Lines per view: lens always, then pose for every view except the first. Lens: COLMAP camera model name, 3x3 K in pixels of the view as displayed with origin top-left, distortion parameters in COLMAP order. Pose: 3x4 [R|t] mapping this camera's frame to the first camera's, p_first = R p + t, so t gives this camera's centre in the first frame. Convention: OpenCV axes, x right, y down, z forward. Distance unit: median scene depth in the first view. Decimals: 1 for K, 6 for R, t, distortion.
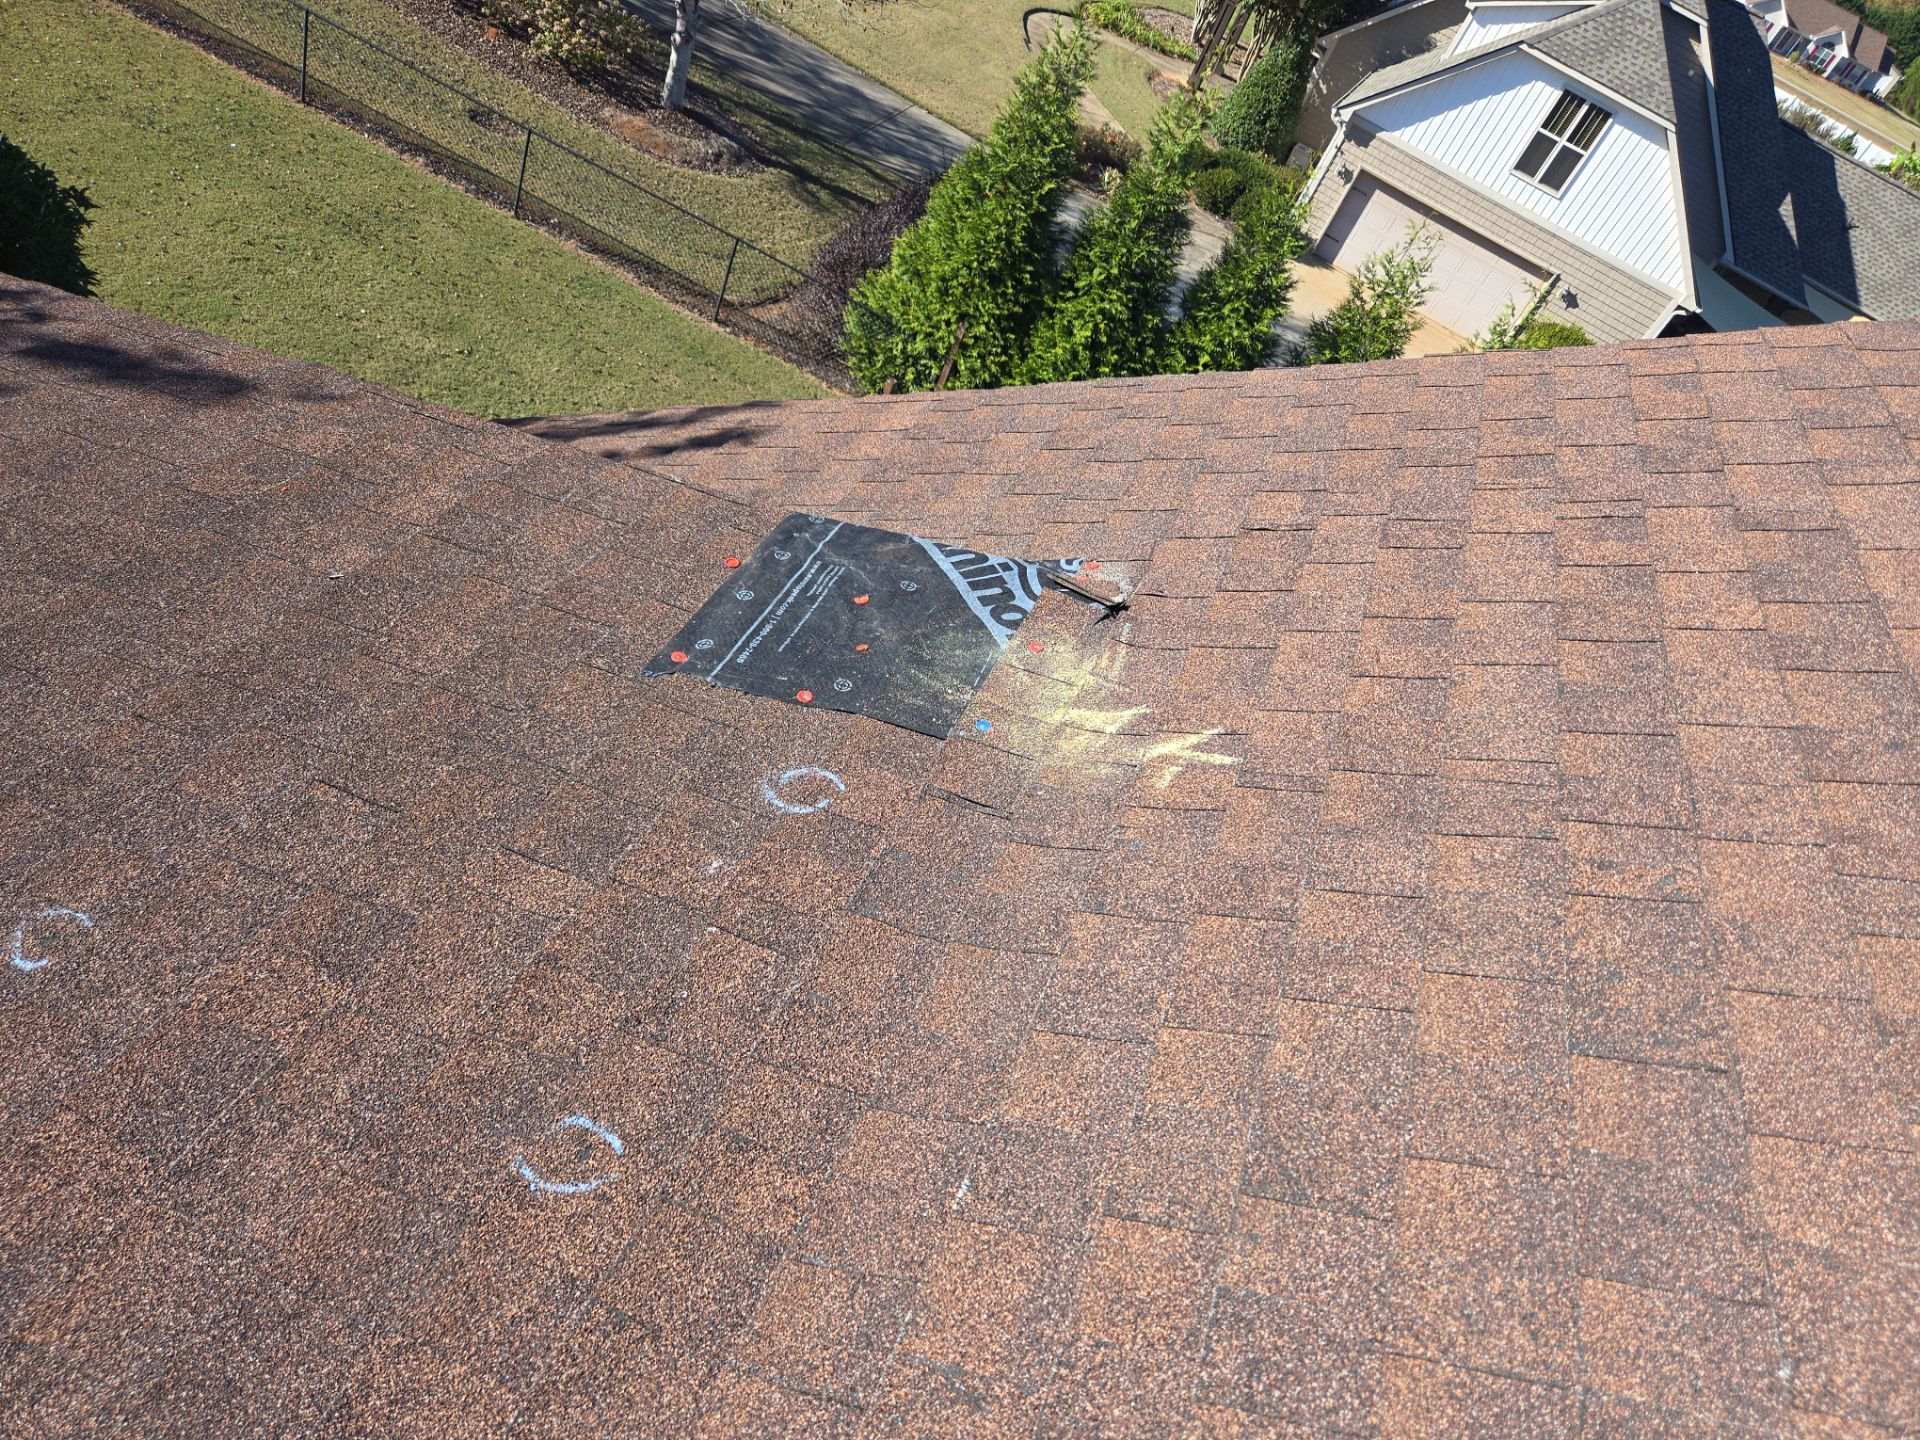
lens RADIAL K [[1243.4, 0, 959.8], [0, 1243.4, 718.3], [0, 0, 1]] dist [0.027548, -0.004612]
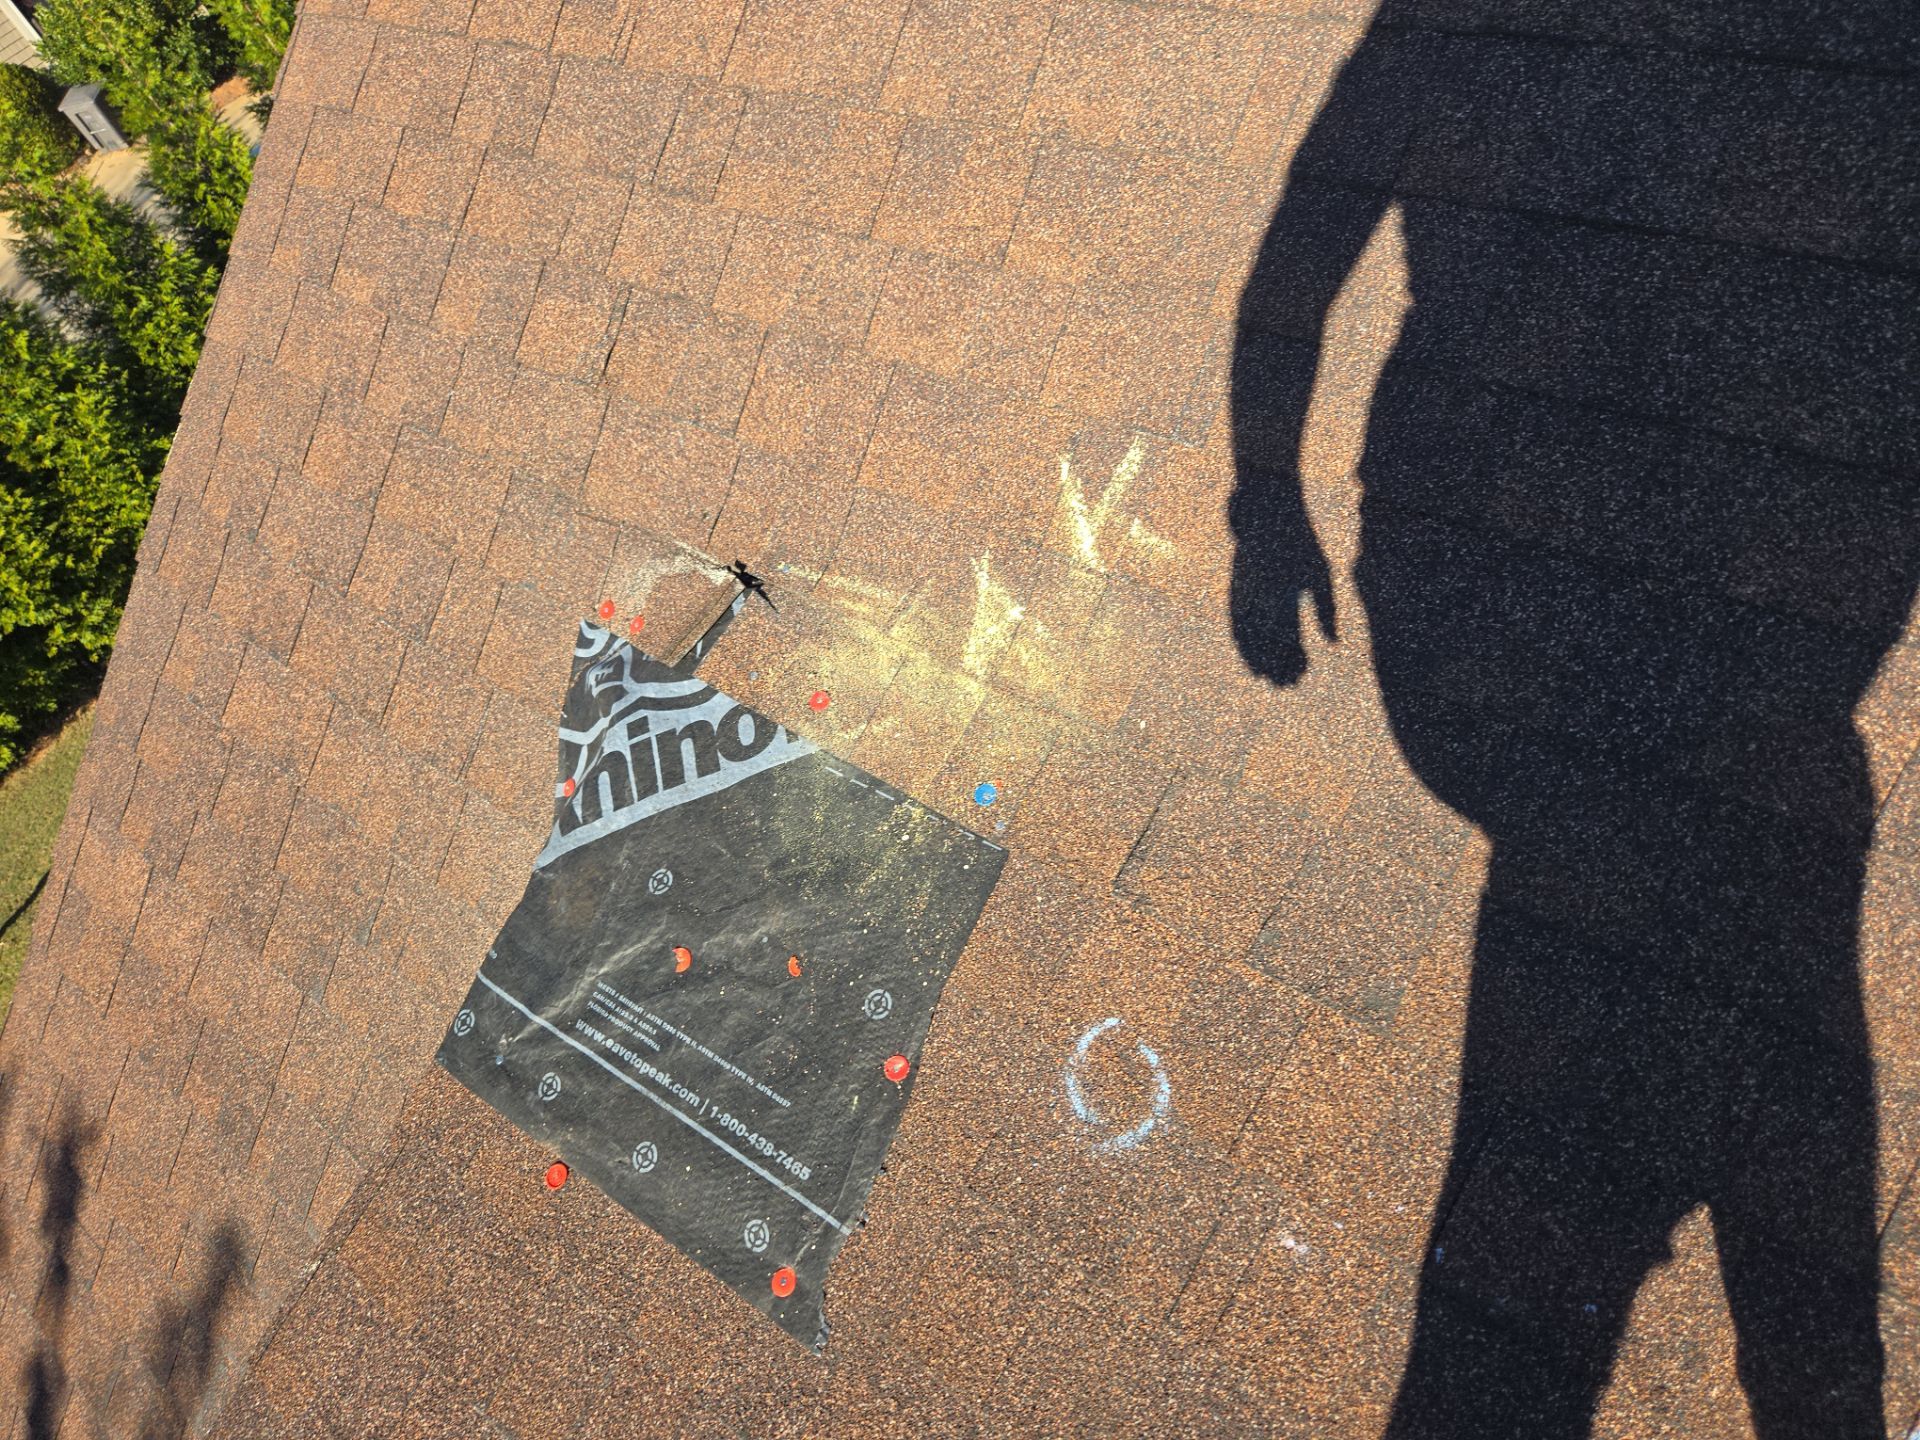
lens RADIAL K [[1243.4, 0, 961.5], [0, 1243.4, 719.7], [0, 0, 1]] dist [0.027548, -0.004612]
pose [[0.139152, -0.966820, 0.214231, -0.077322], [0.869851, 0.222730, 0.440171, -0.273936], [-0.473282, 0.125099, 0.871983, 0.382949]]
